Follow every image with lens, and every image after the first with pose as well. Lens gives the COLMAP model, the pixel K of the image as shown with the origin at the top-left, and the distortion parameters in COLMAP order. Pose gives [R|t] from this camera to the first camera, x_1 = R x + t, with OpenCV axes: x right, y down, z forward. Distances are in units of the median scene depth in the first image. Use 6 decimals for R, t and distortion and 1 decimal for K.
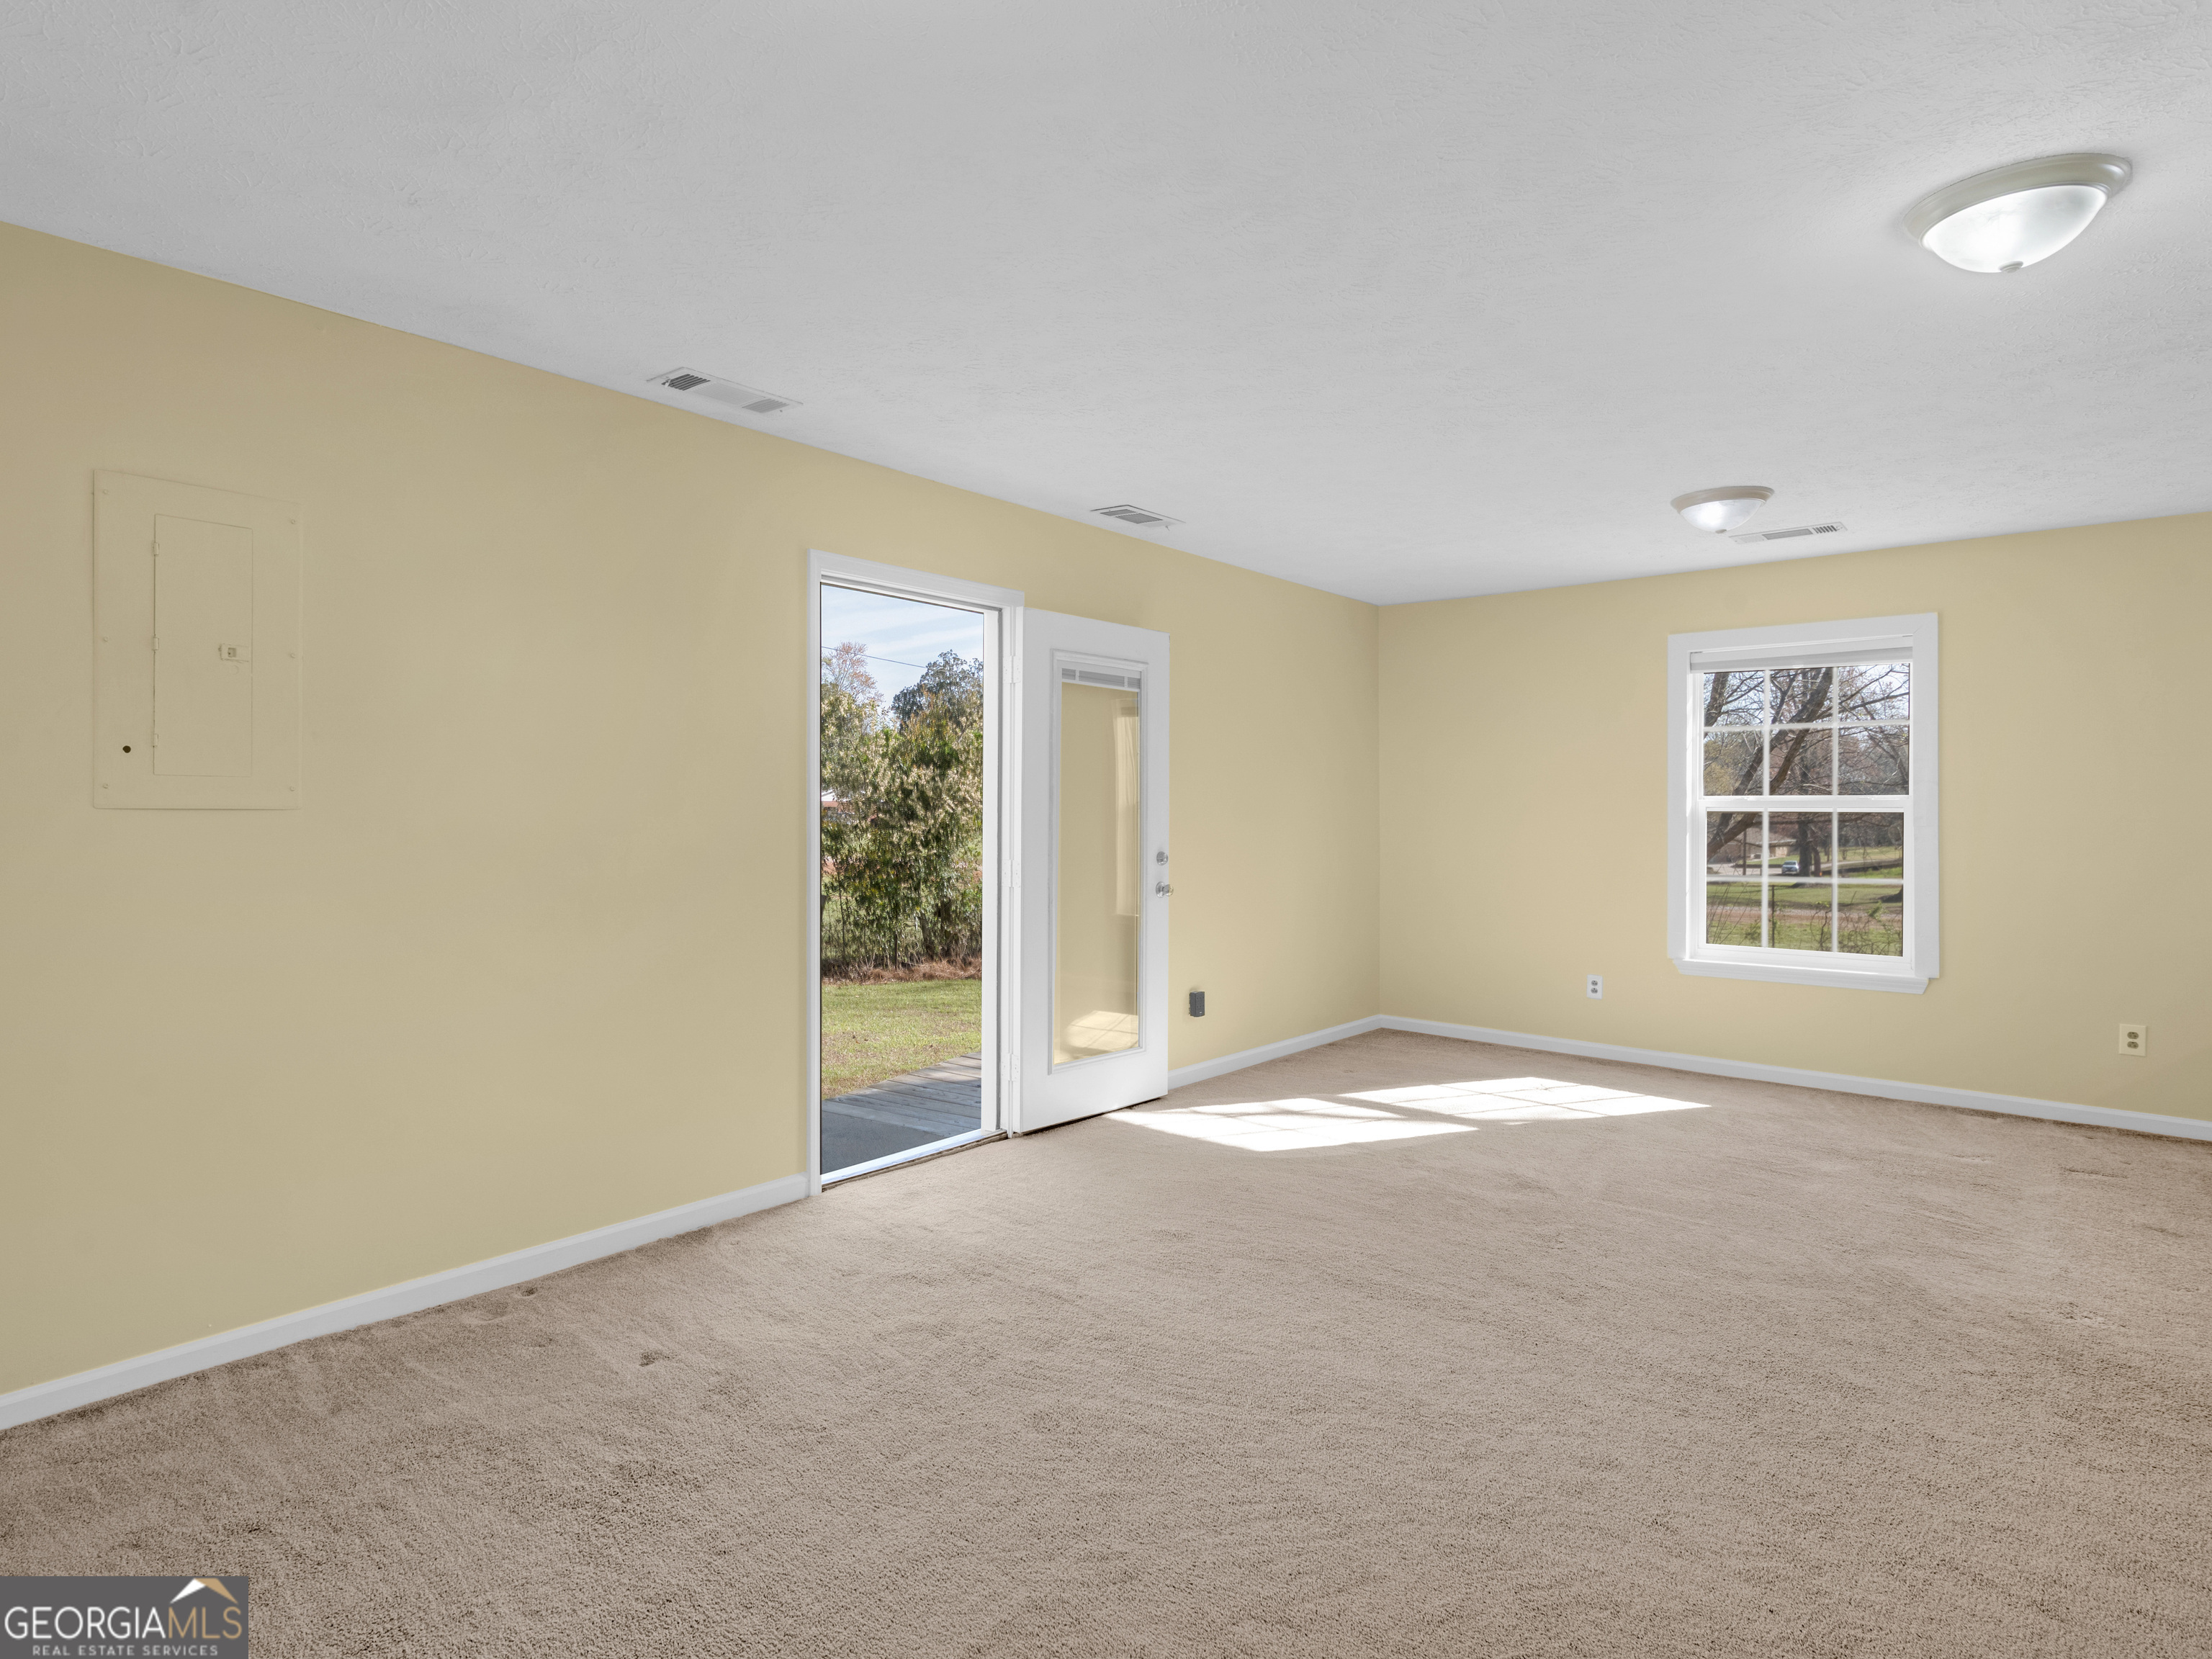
lens RADIAL K [[1213.0, 0, 1106.0], [0, 1213.0, 829.5], [0, 0, 1]] dist [-0.000034, -0.001056]
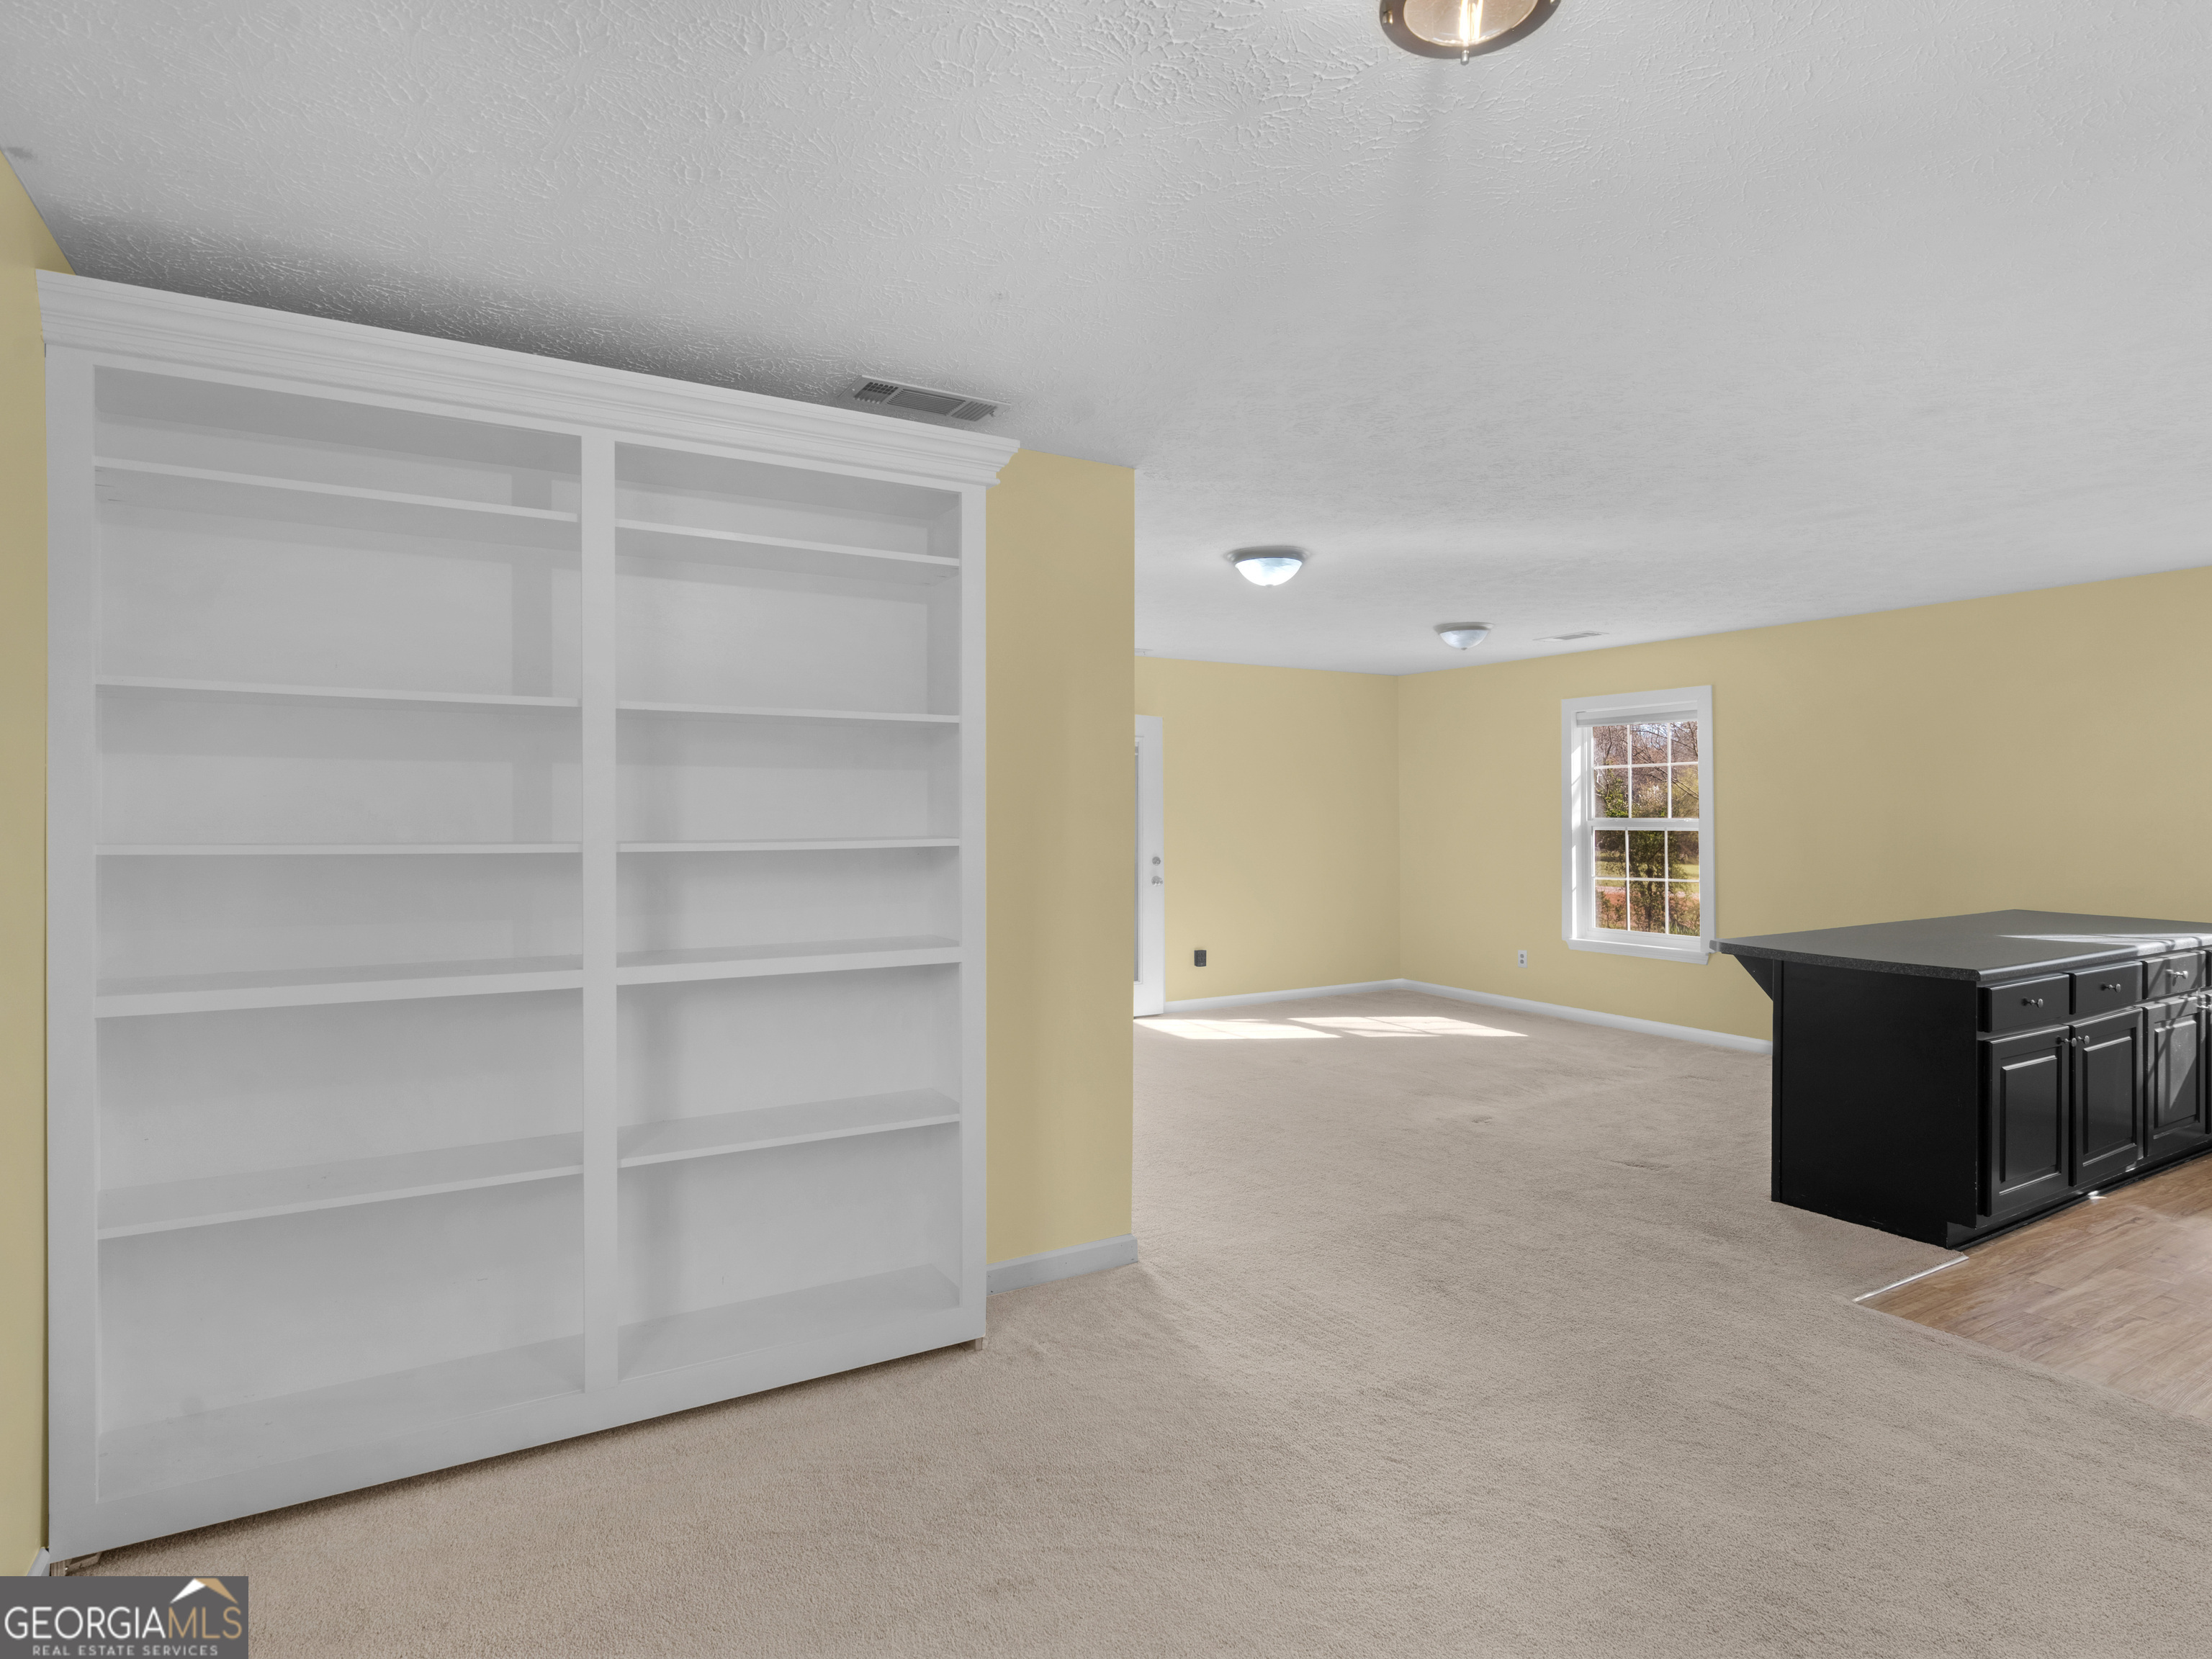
lens RADIAL K [[1213.0, 0, 1106.0], [0, 1213.0, 829.5], [0, 0, 1]] dist [-0.000034, -0.001056]
pose [[0.954511, -0.001012, -0.298174, 0.429219], [-0.001368, 0.999969, -0.007774, -0.004242], [0.298173, 0.007828, 0.954480, -0.493660]]
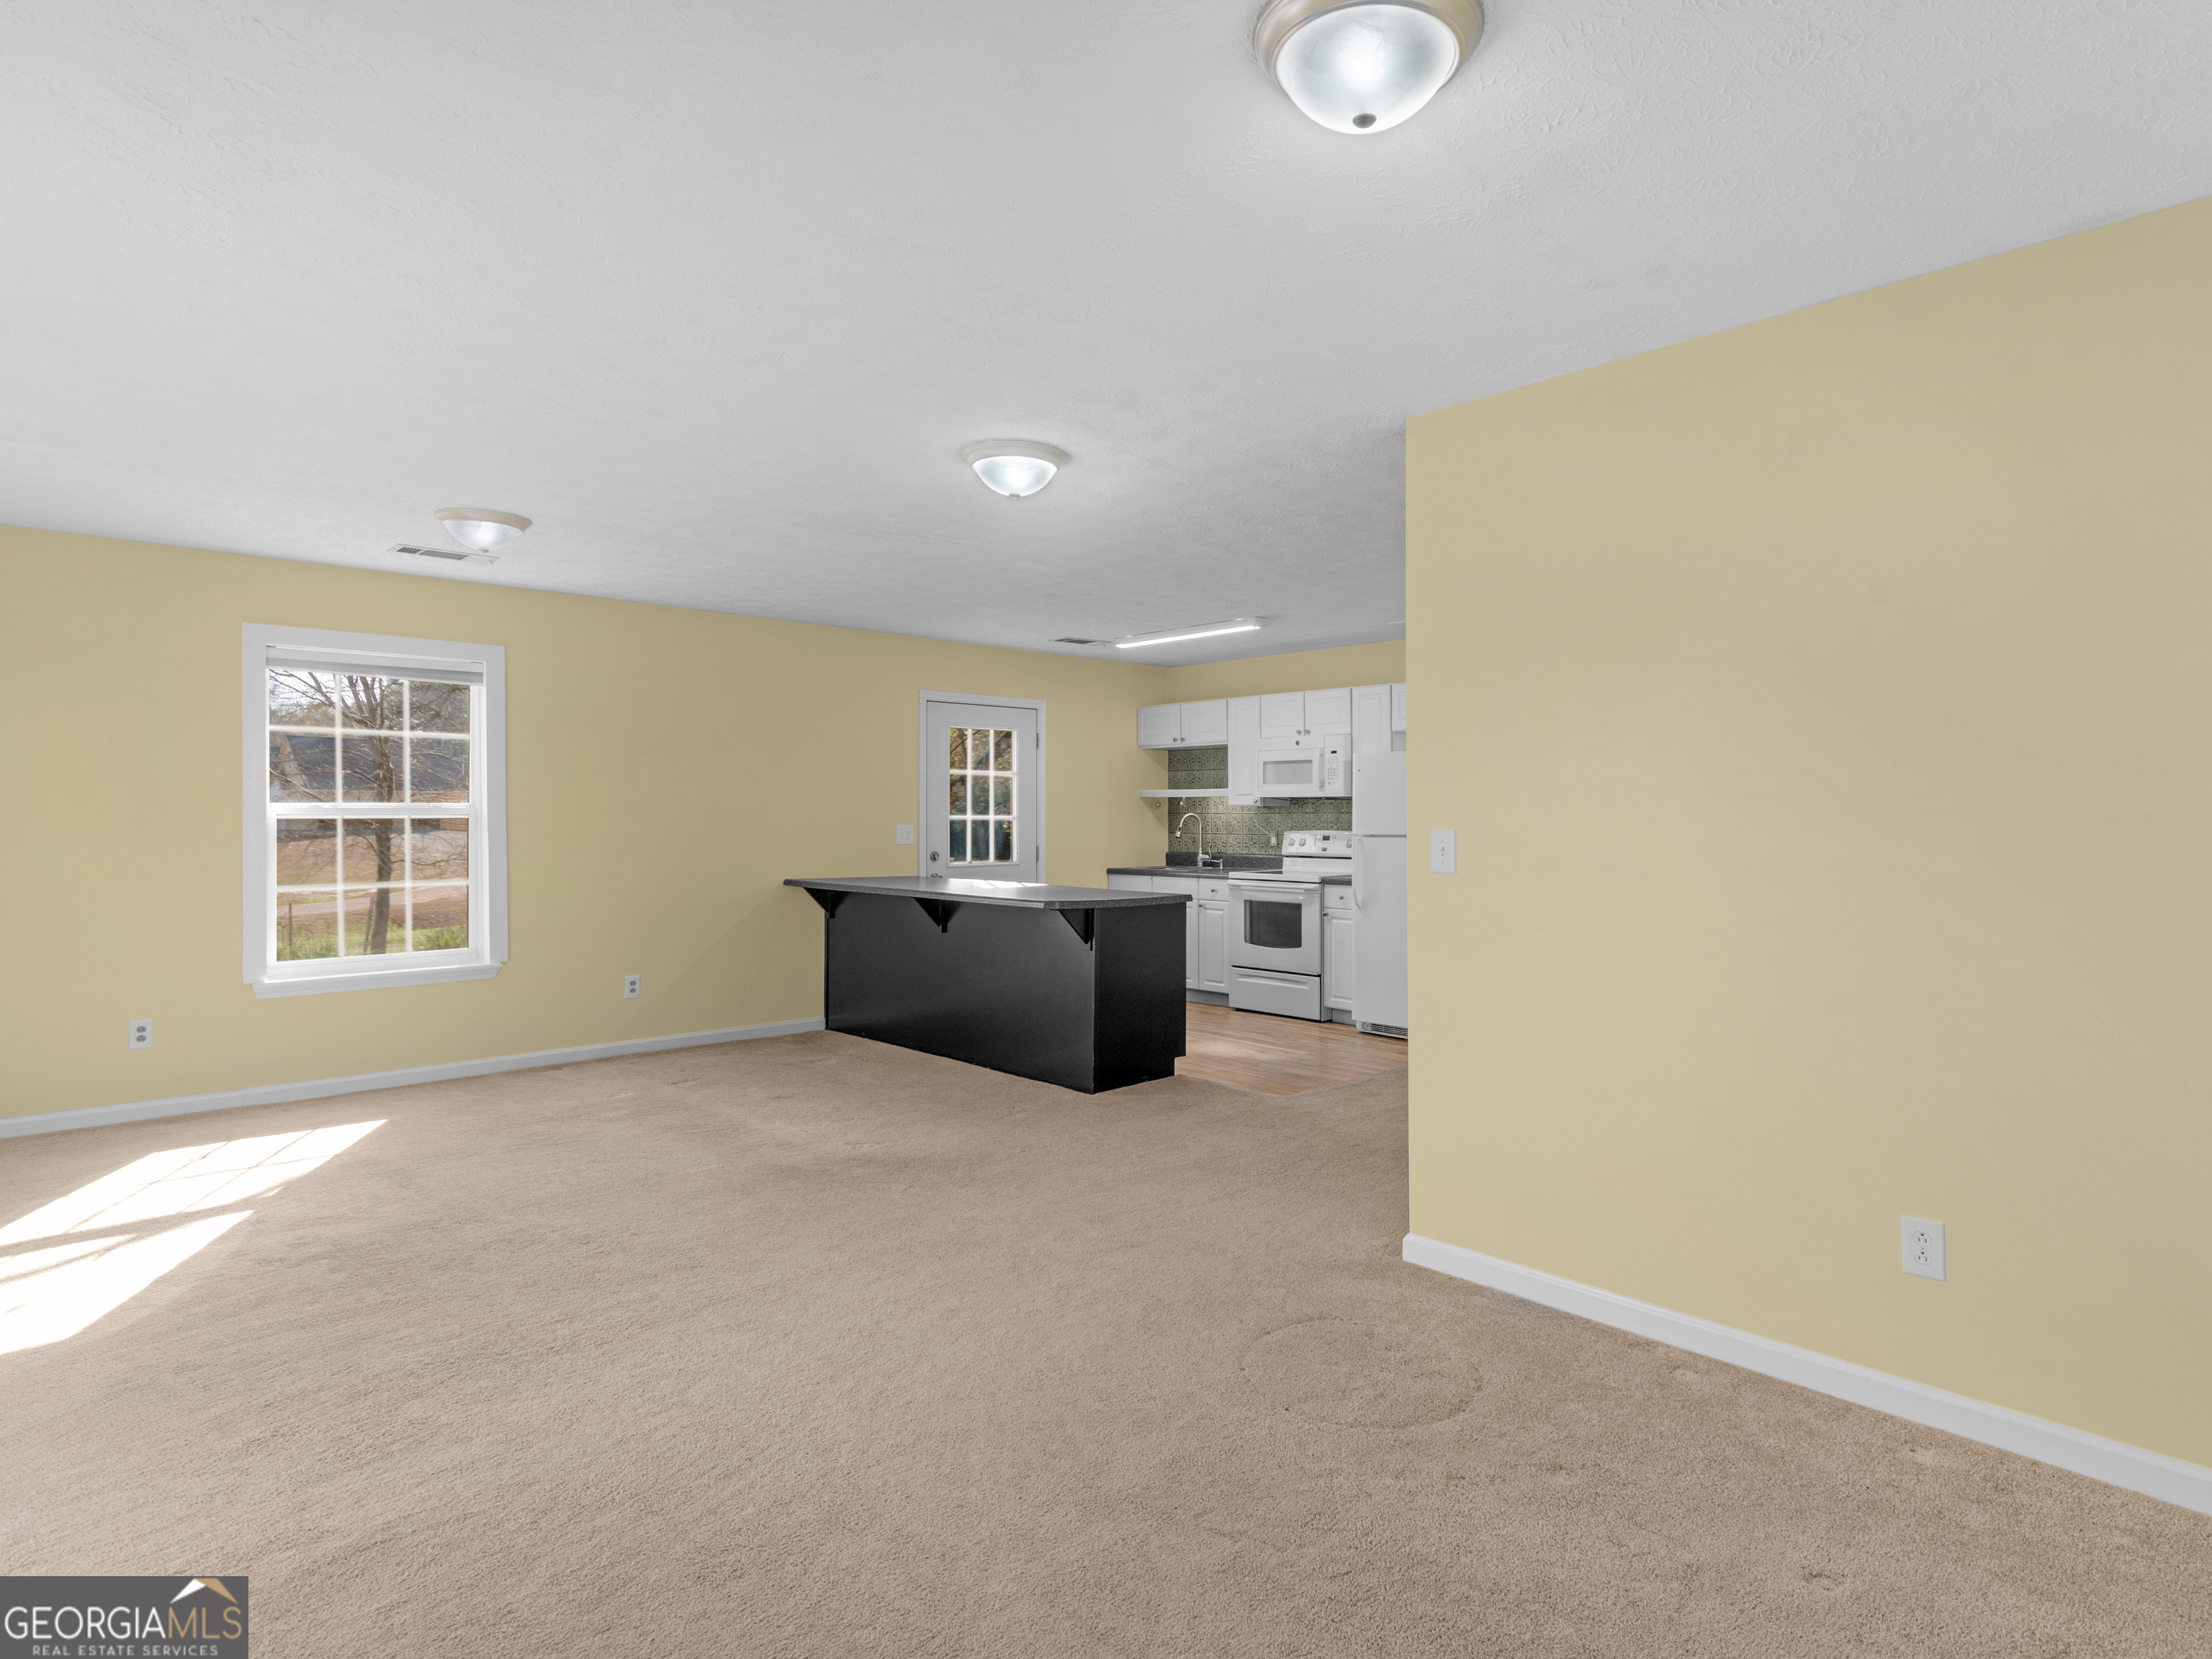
lens RADIAL K [[1213.0, 0, 1106.0], [0, 1213.0, 829.5], [0, 0, 1]] dist [-0.000034, -0.001056]
pose [[0.098114, -0.016156, 0.995044, -0.408988], [0.017389, 0.999743, 0.014518, -0.010596], [-0.995023, 0.015878, 0.098369, 0.317326]]
